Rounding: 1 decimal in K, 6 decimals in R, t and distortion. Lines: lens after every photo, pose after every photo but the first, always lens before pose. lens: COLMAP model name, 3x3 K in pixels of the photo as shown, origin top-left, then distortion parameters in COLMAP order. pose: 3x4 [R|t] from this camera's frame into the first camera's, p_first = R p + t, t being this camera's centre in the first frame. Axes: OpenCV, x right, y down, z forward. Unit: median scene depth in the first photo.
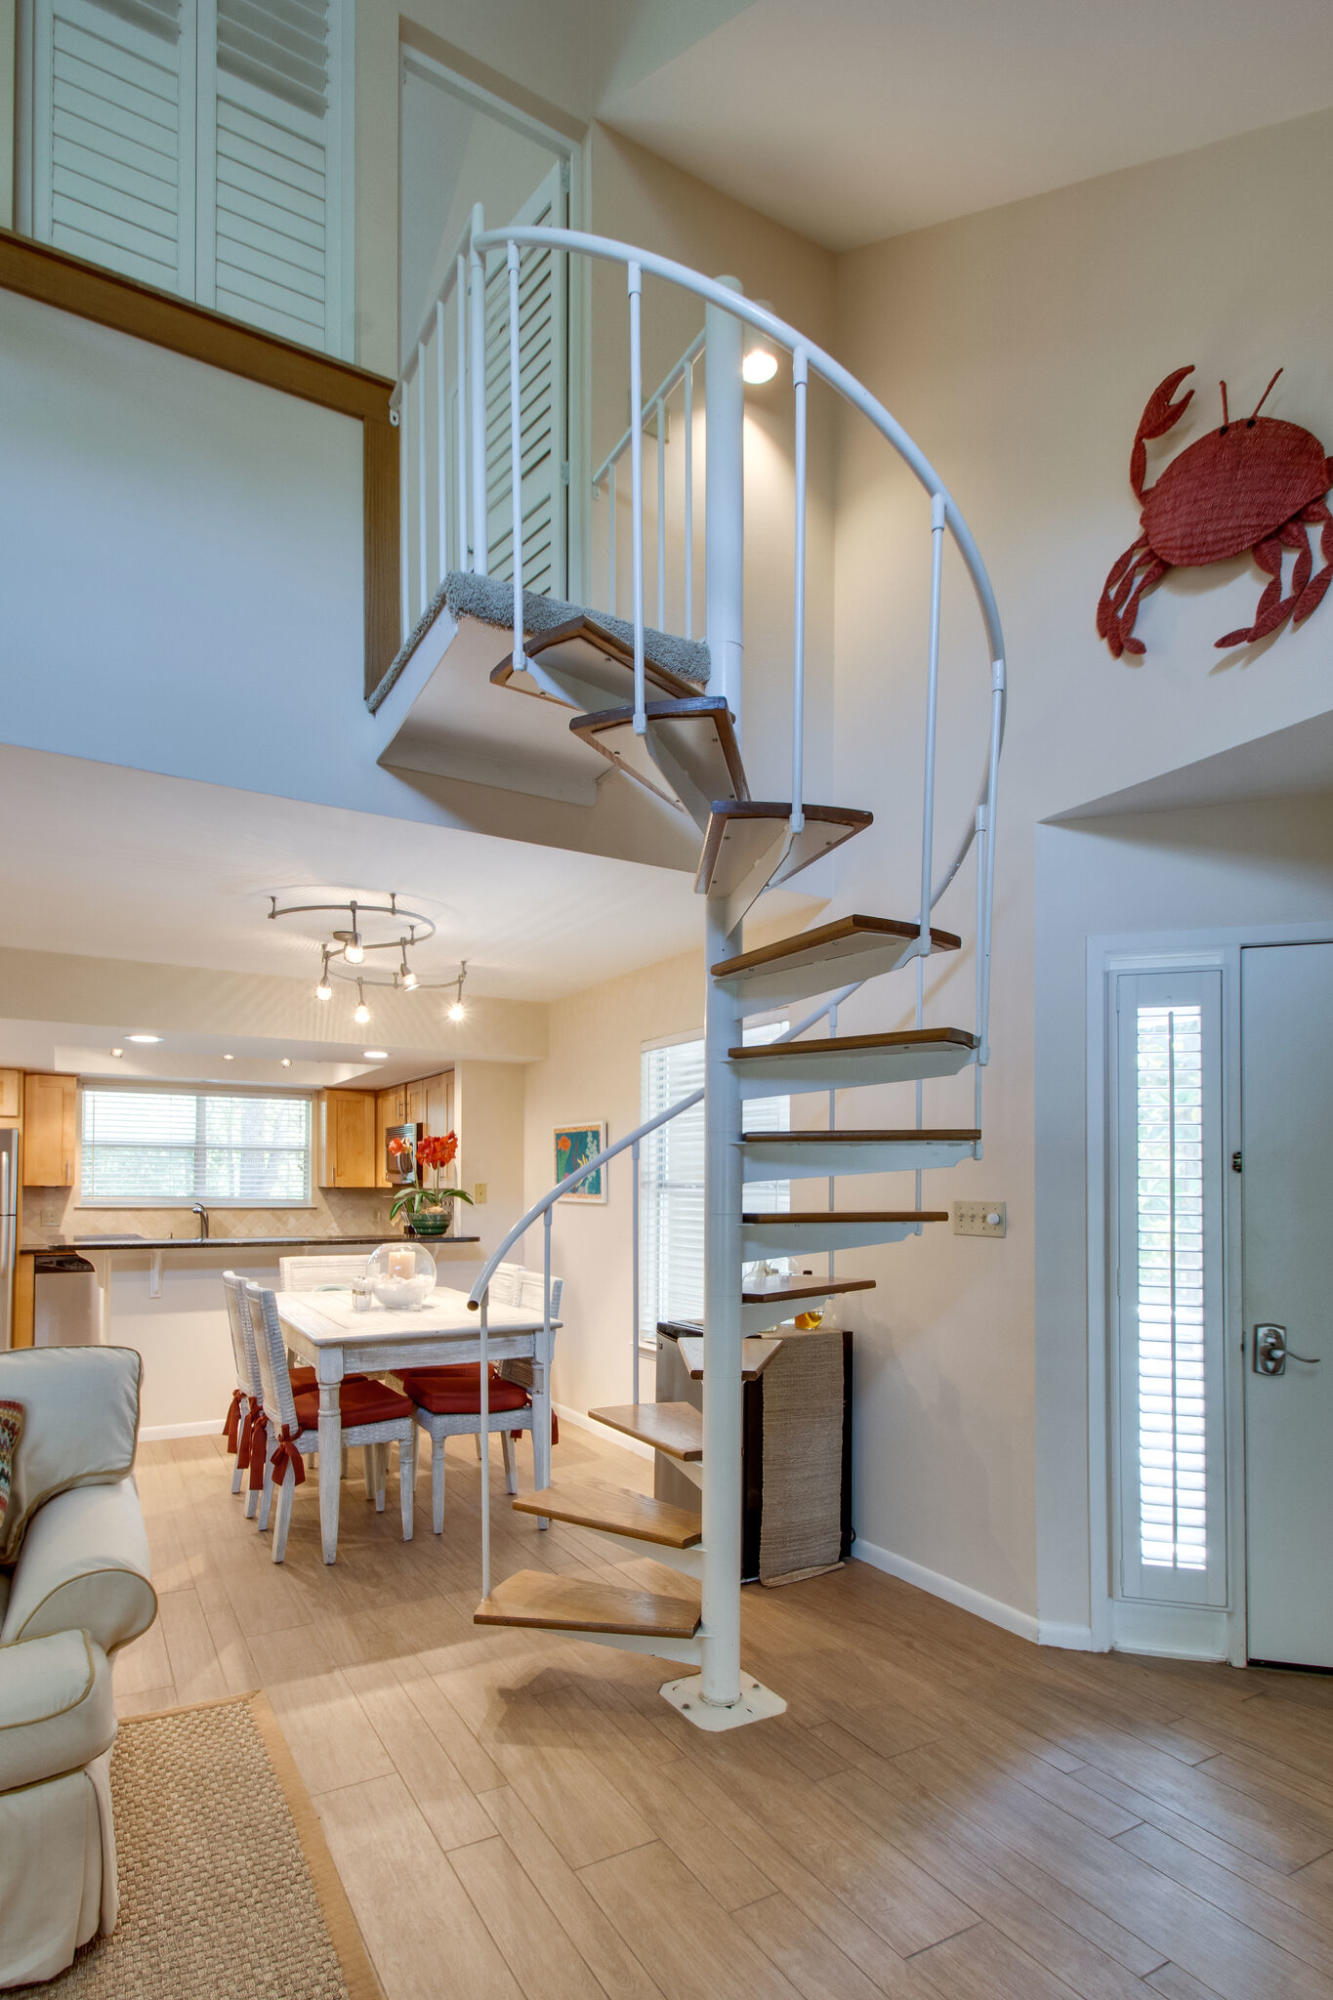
lens RADIAL K [[1027.3, 0, 648.5], [0, 1027.3, 1181.7], [0, 0, 1]] dist [0.004730, 0.000660]
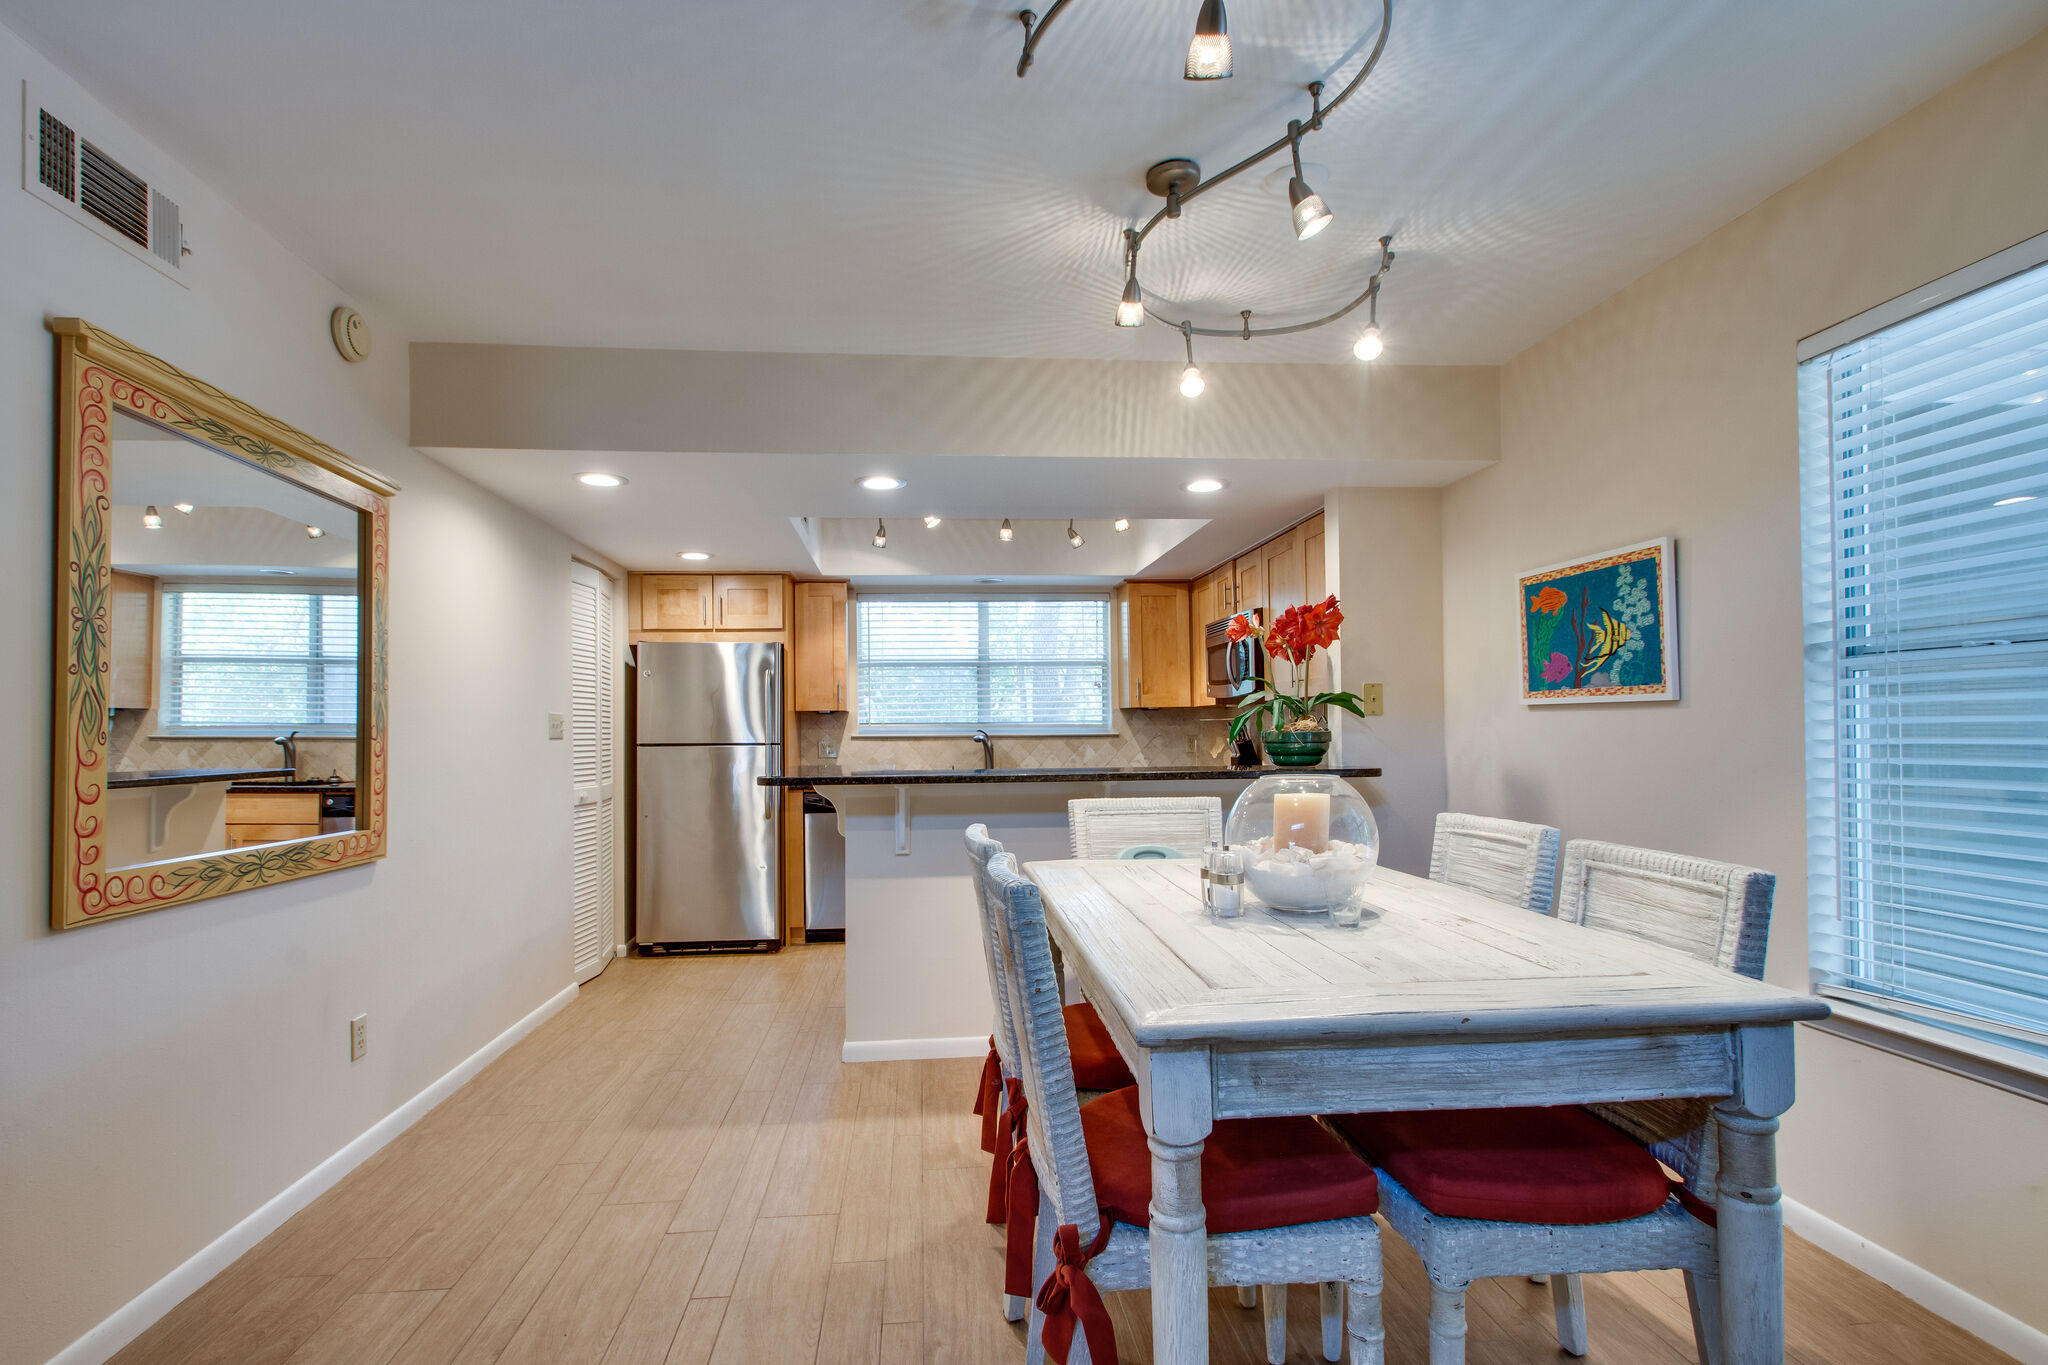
lens RADIAL K [[960.7, 0, 999.1], [0, 960.7, 720.7], [0, 0, 1]] dist [0.032016, -0.020774]
pose [[0.908090, -0.021266, -0.418234, -0.213475], [0.019398, 0.999774, -0.008718, 0.042771], [0.418325, -0.000196, 0.908297, 0.637663]]
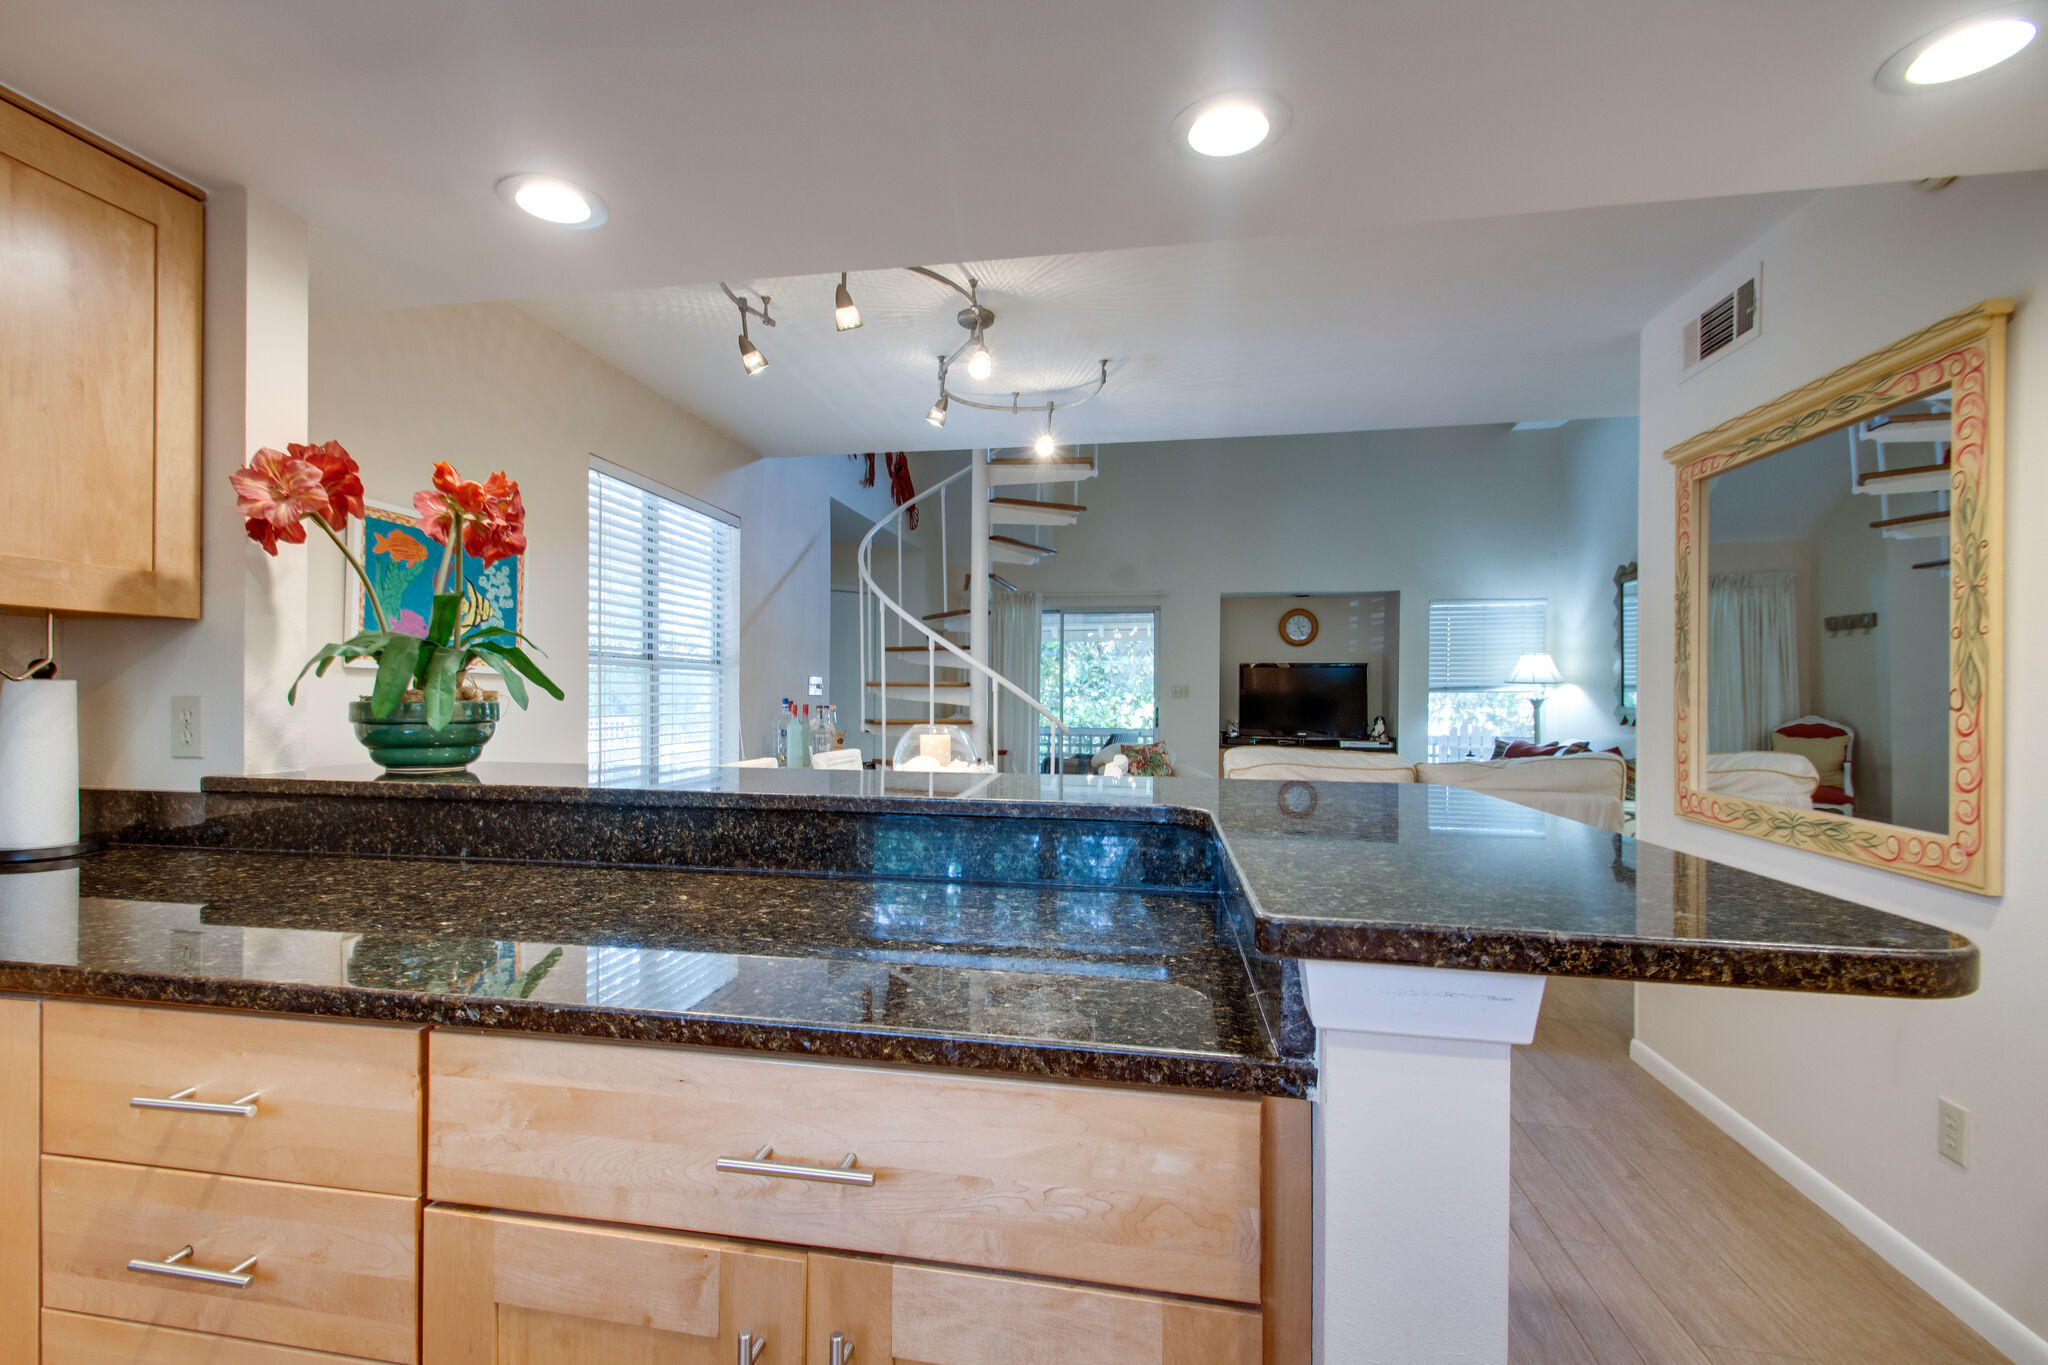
lens RADIAL K [[907.5, 0, 974.6], [0, 907.5, 697.5], [0, 0, 1]] dist [0.002749, 0.000061]
pose [[-0.748313, -0.016339, 0.663145, -0.894543], [-0.016399, 0.999847, 0.006131, 0.040181], [-0.663143, -0.006287, -0.748466, 1.815991]]
